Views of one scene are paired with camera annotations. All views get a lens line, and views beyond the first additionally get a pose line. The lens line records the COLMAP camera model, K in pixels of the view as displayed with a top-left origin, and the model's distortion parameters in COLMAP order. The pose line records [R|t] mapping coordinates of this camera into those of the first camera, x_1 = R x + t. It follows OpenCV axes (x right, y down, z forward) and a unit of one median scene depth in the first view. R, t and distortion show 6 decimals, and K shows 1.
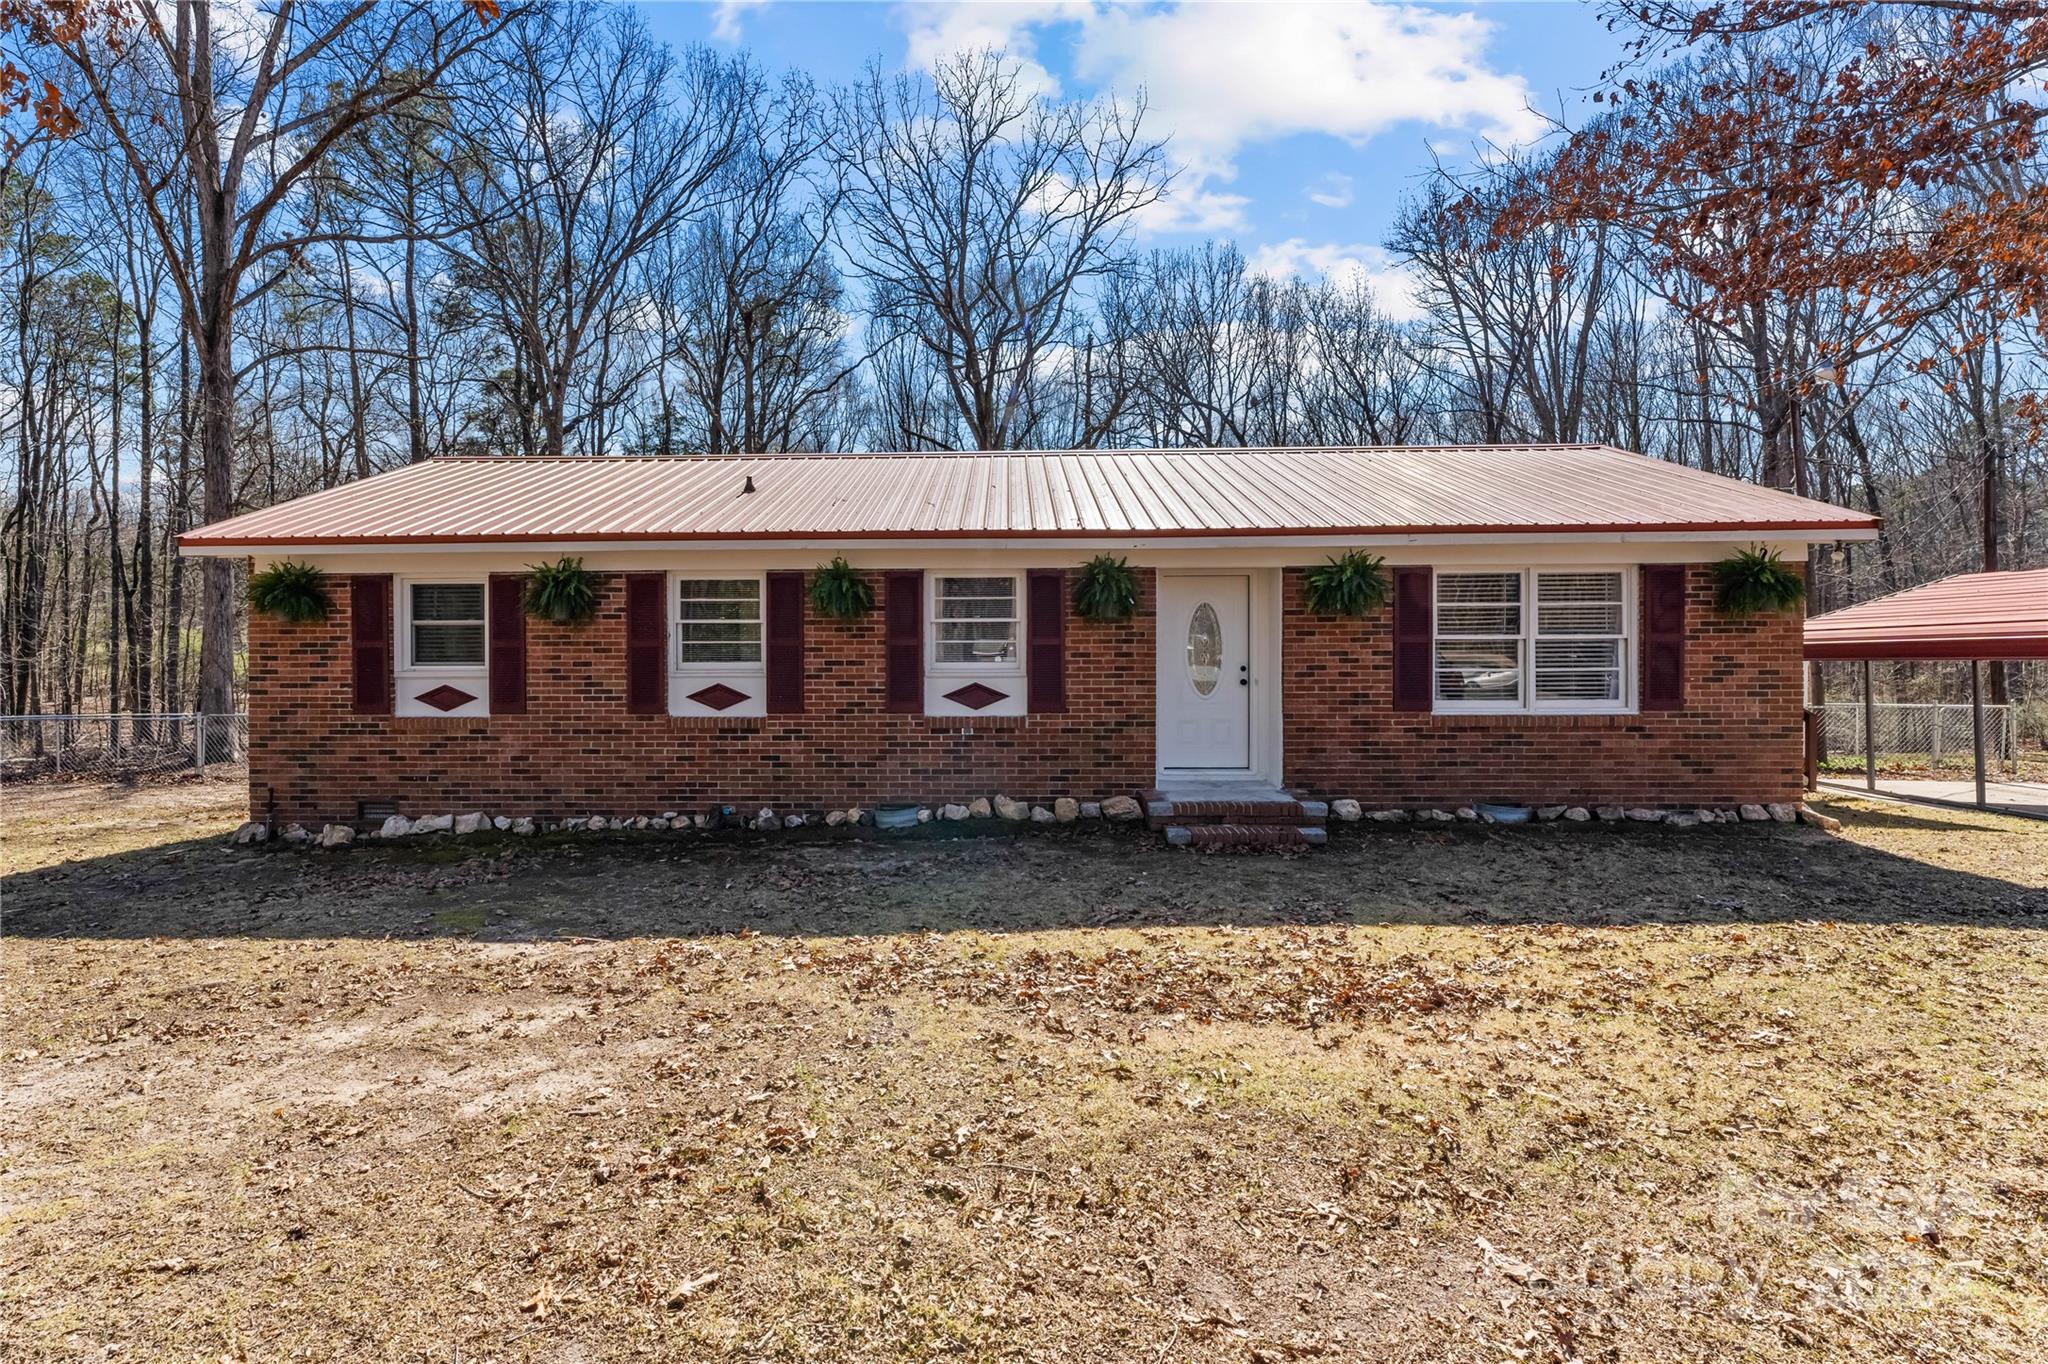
lens RADIAL K [[1043.3, 0, 1023.9], [0, 1043.3, 661.7], [0, 0, 1]] dist [0.005226, 0.000062]
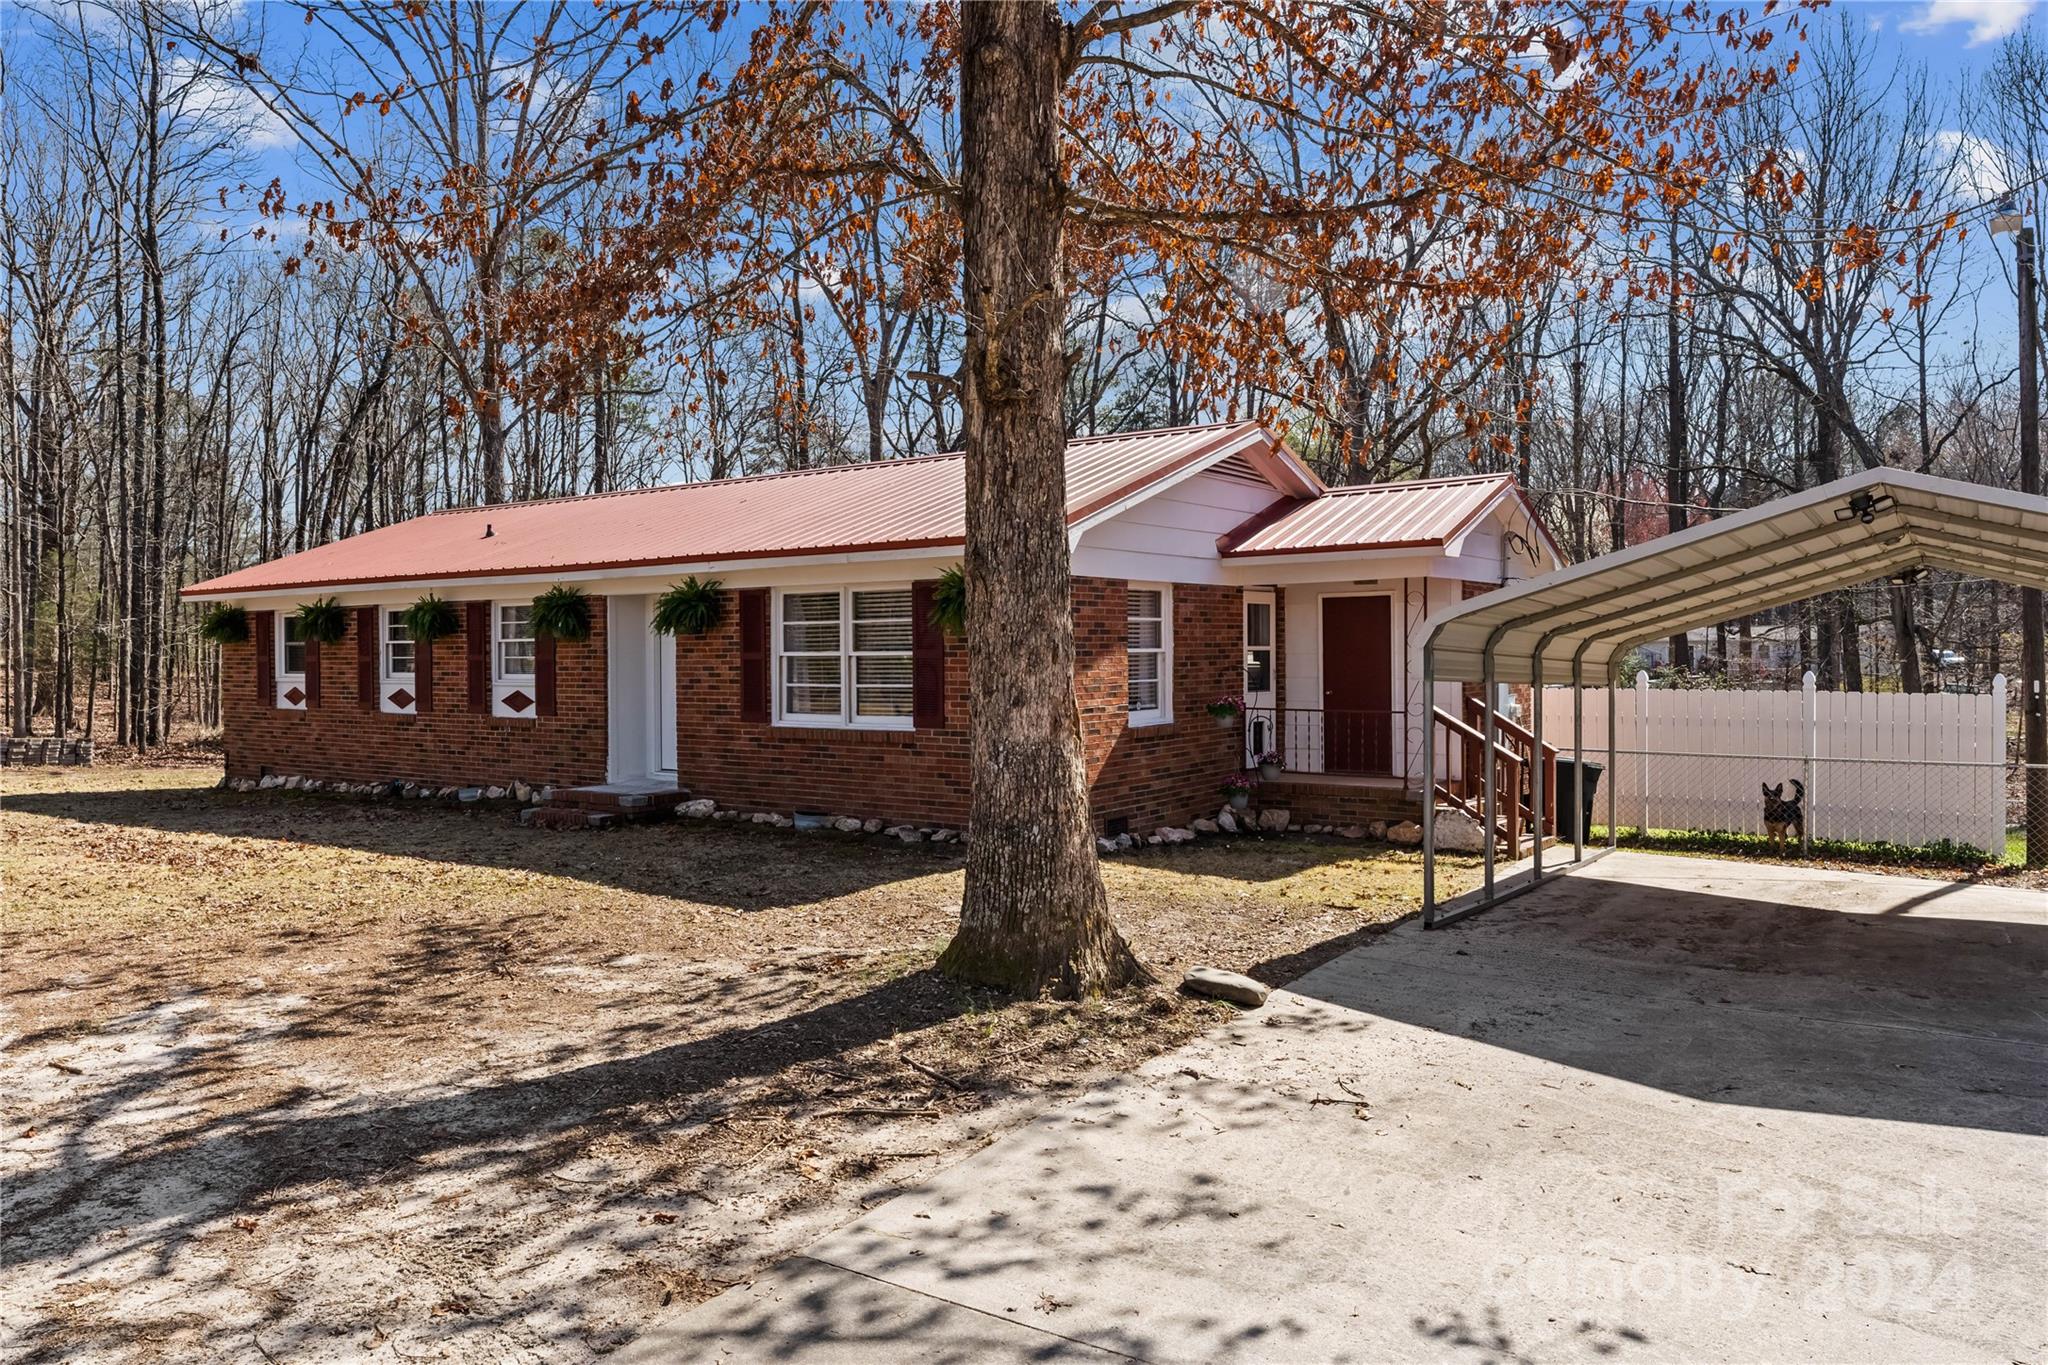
lens RADIAL K [[1428.0, 0, 1025.9], [0, 1428.0, 691.2], [0, 0, 1]] dist [-0.002513, -0.000321]
pose [[0.830476, 0.014538, -0.556864, 1.406555], [-0.009384, 0.999883, 0.012109, -0.005084], [0.556975, -0.004831, 0.830515, -0.073266]]
